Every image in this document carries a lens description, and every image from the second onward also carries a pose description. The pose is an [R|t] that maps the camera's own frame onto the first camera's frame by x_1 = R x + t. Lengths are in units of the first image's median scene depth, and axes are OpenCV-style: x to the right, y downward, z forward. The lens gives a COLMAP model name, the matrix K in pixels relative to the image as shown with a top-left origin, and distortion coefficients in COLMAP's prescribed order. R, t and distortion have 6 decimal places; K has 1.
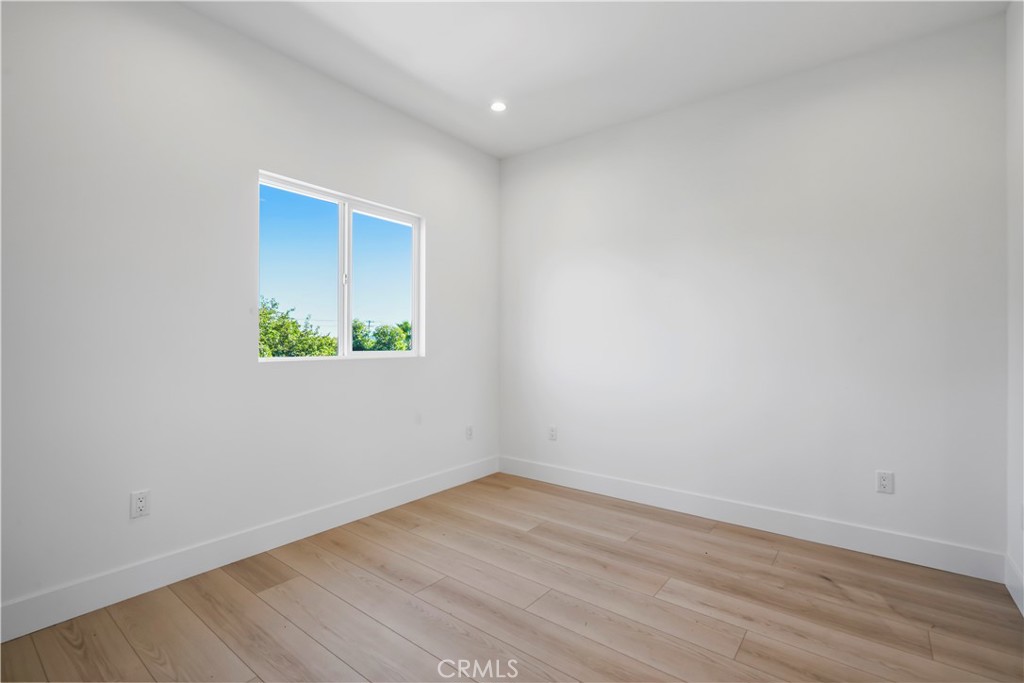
lens RADIAL K [[472.7, 0, 516.5], [0, 472.7, 344.5], [0, 0, 1]] dist [-0.009860, 0.001527]
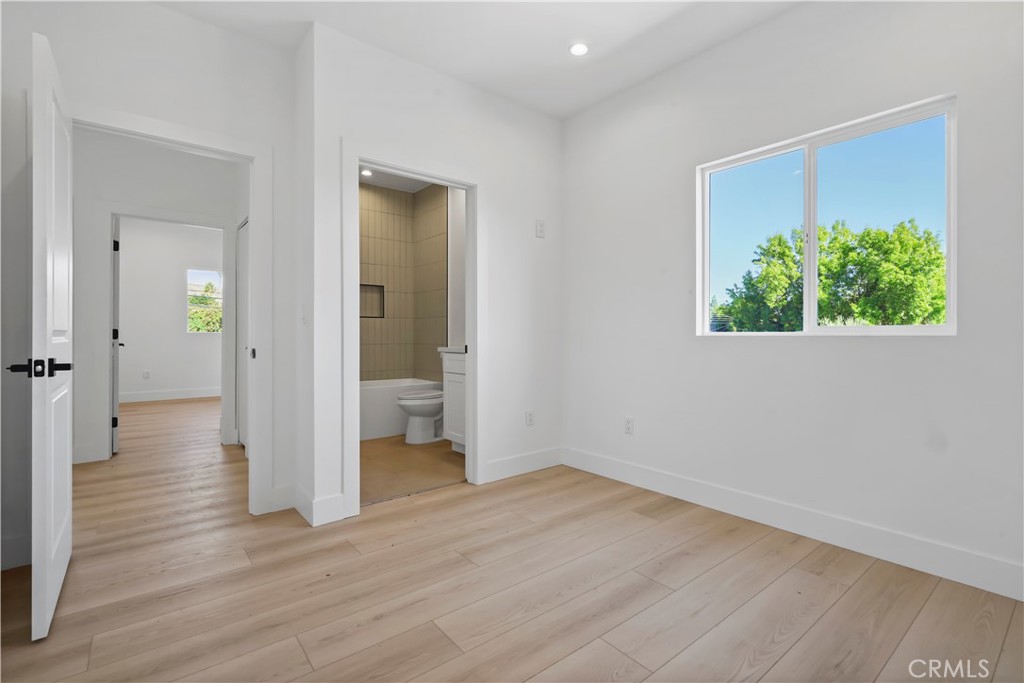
lens RADIAL K [[472.7, 0, 515.0], [0, 472.7, 336.2], [0, 0, 1]] dist [-0.009860, 0.001527]
pose [[-0.231160, -0.003023, -0.972911, 0.708965], [-0.019140, 0.999816, 0.001441, 0.054102], [0.972727, 0.018955, -0.231175, 0.903589]]
